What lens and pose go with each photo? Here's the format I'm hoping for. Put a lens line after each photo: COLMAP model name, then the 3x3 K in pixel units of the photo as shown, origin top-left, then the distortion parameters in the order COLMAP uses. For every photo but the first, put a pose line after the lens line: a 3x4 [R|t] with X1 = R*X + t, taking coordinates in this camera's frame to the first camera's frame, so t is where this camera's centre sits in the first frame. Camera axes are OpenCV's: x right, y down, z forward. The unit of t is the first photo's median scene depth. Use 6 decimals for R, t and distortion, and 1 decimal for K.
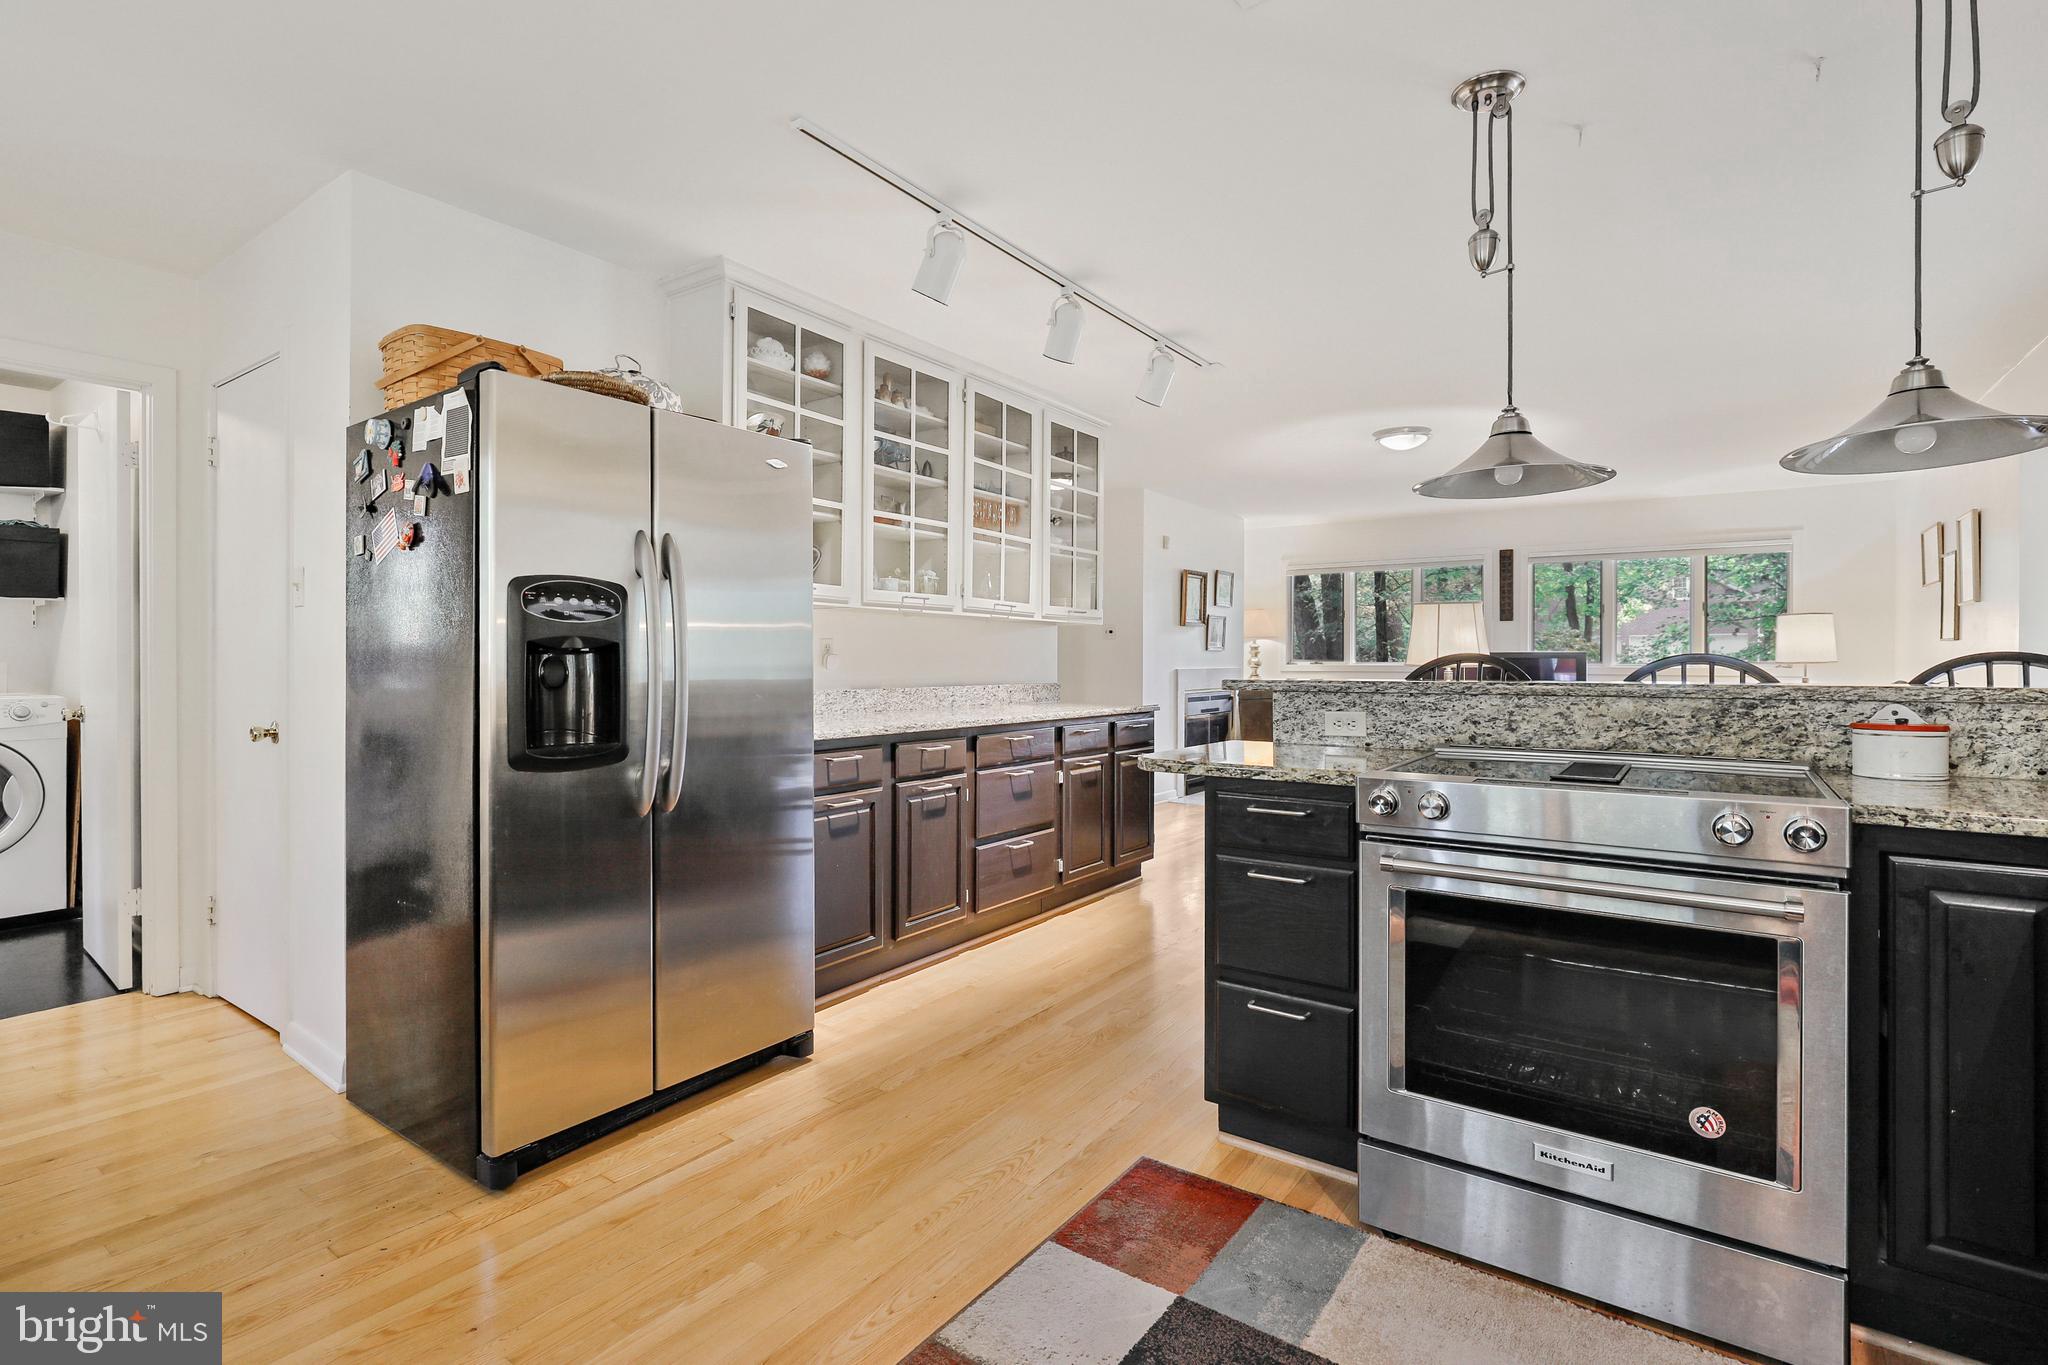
lens RADIAL K [[955.7, 0, 1018.7], [0, 955.7, 663.7], [0, 0, 1]] dist [-0.015739, 0.005009]
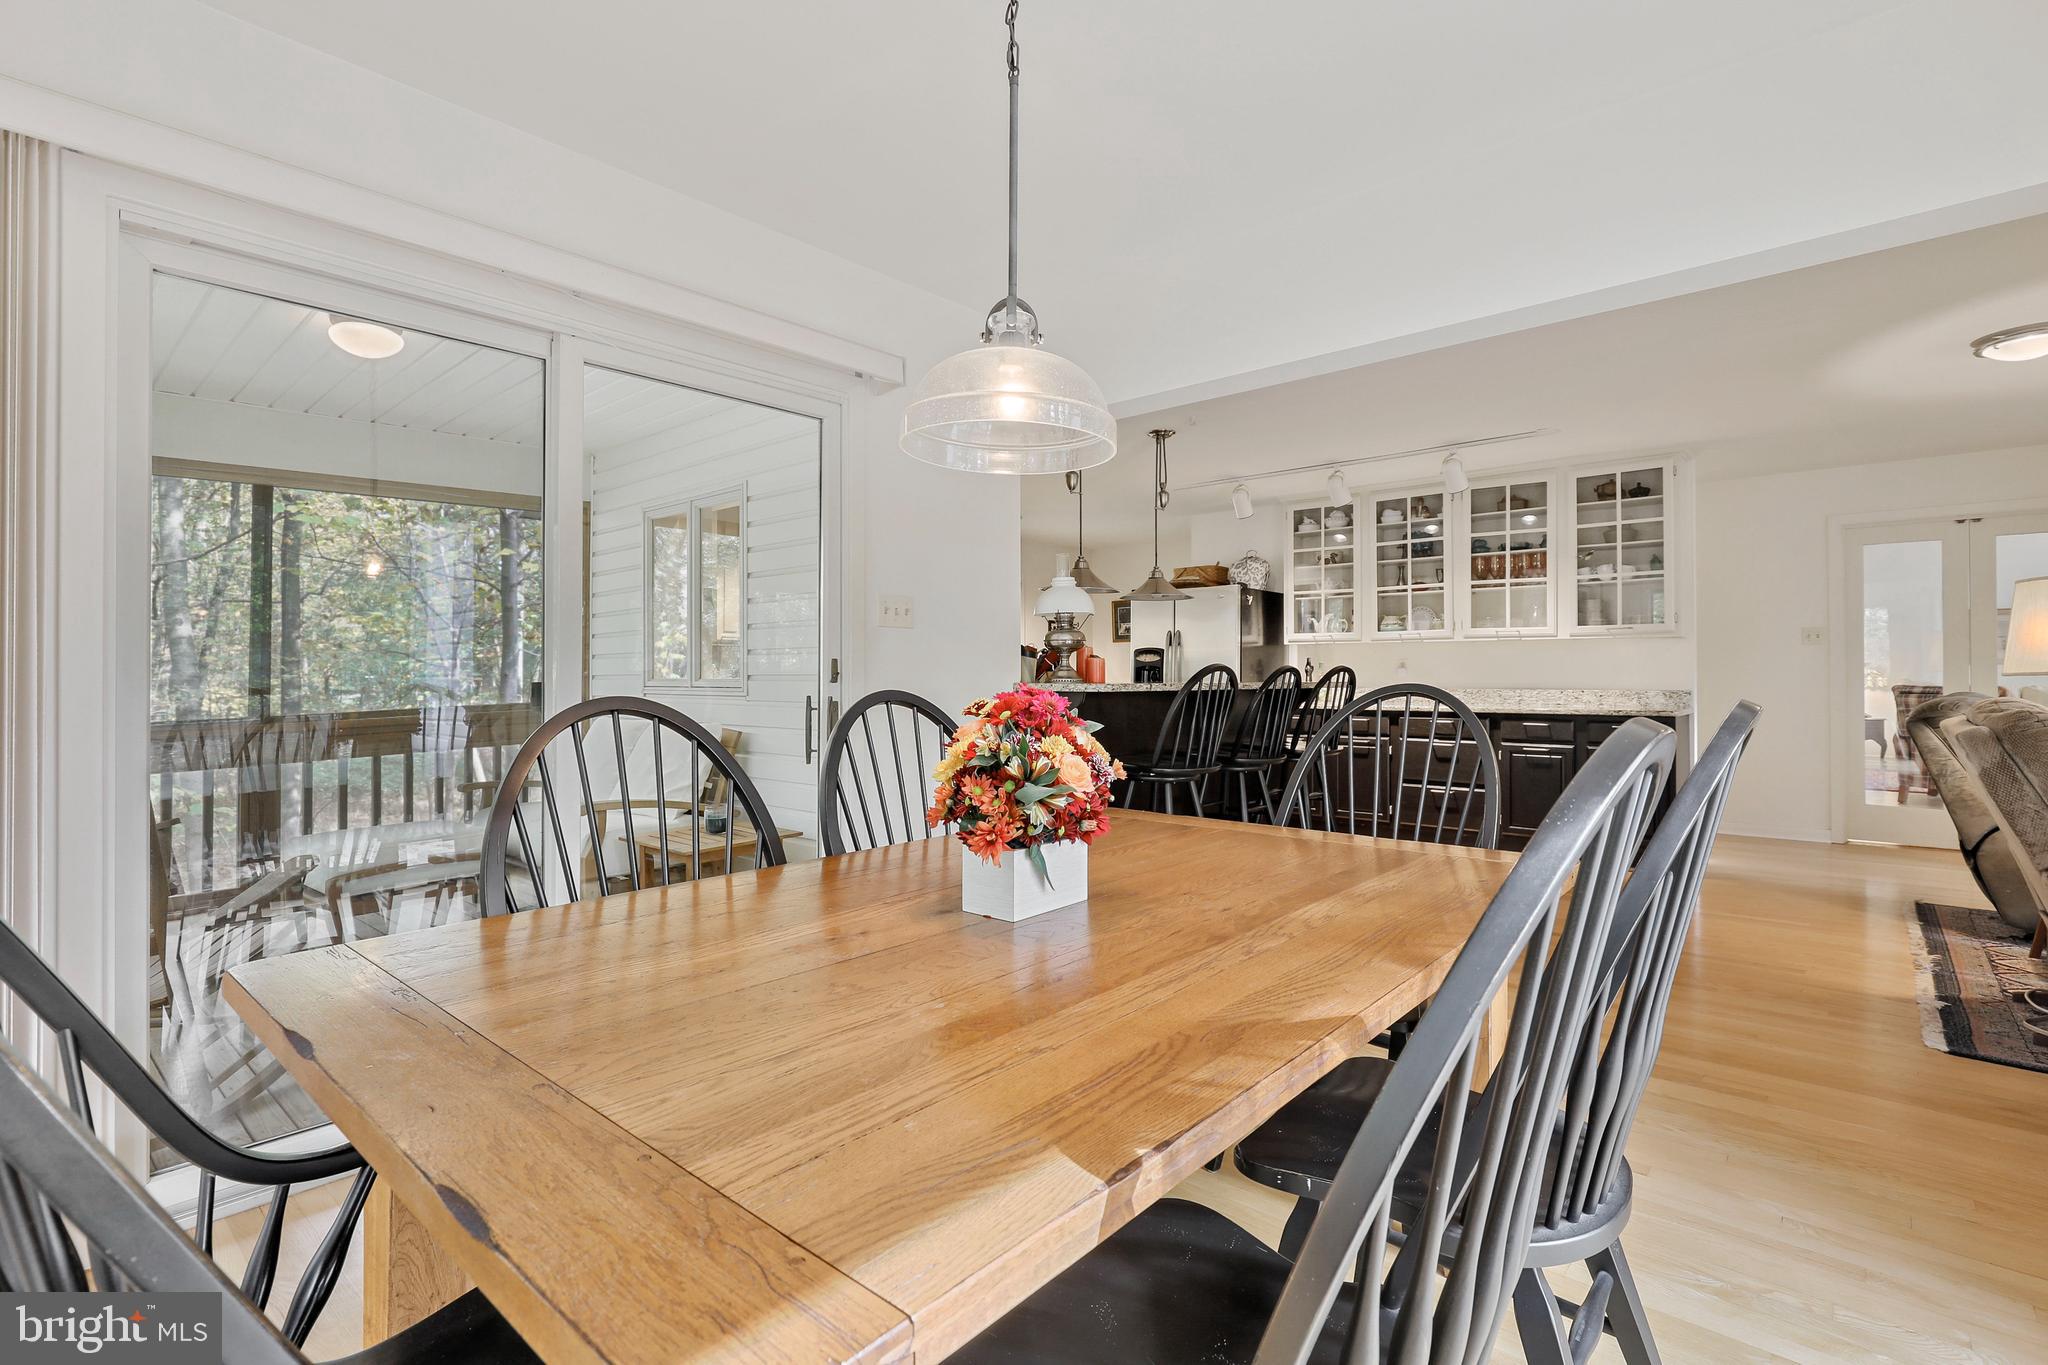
lens RADIAL K [[955.7, 0, 1028.3], [0, 955.7, 671.8], [0, 0, 1]] dist [-0.015739, 0.005009]
pose [[-0.109017, -0.006217, -0.994020, 2.733184], [0.000622, 0.999980, -0.006322, 0.013588], [0.994040, -0.001308, -0.109011, 0.873313]]
